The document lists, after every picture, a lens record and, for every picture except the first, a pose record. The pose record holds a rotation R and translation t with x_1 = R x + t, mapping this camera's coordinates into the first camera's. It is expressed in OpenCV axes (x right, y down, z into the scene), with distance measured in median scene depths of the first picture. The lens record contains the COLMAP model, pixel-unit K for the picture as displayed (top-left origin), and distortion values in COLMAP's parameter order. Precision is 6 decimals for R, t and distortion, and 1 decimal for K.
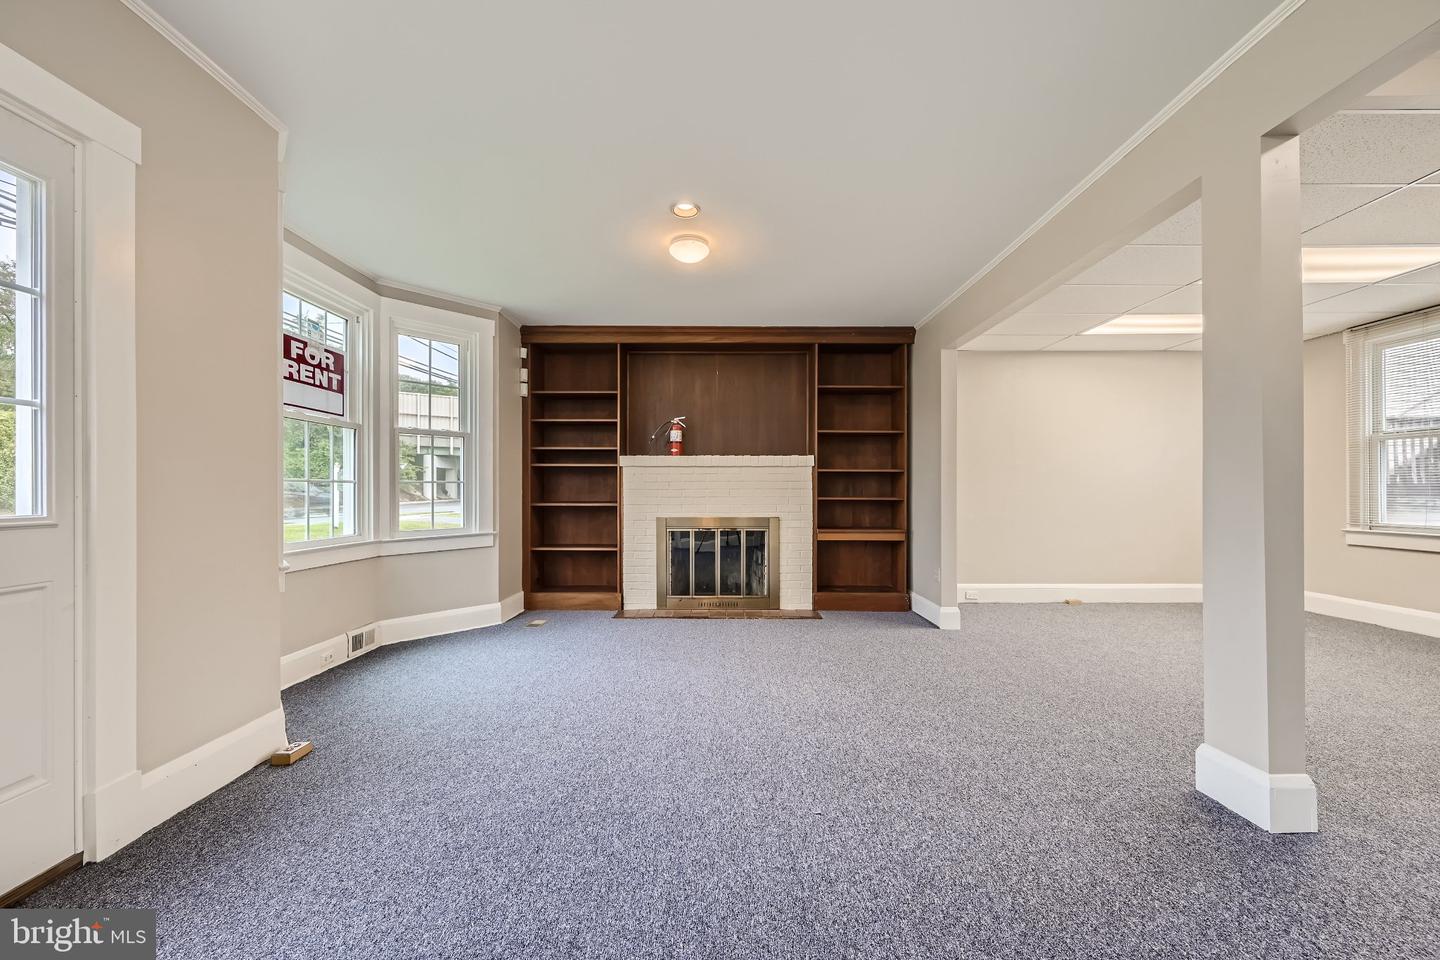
lens RADIAL K [[575.8, 0, 713.8], [0, 575.8, 484.1], [0, 0, 1]] dist [0.000165, 0.000275]
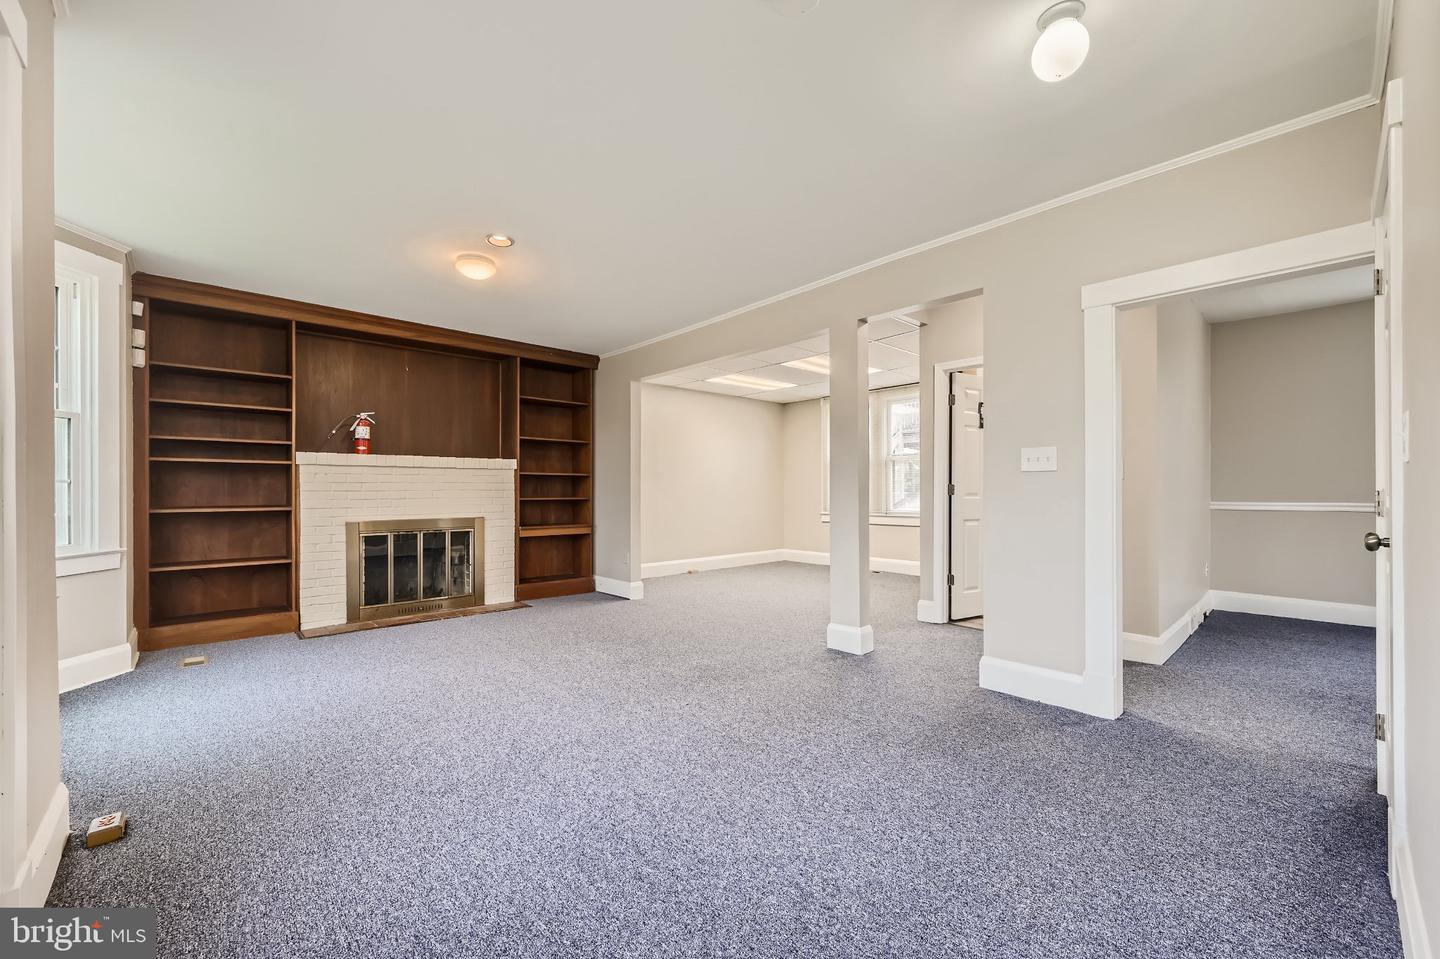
lens RADIAL K [[575.8, 0, 724.1], [0, 575.8, 484.2], [0, 0, 1]] dist [0.000165, 0.000275]
pose [[0.731398, 0.005991, 0.681925, -0.281138], [-0.006019, 0.999979, -0.002330, -0.002720], [-0.681925, -0.002400, 0.731419, -0.064092]]
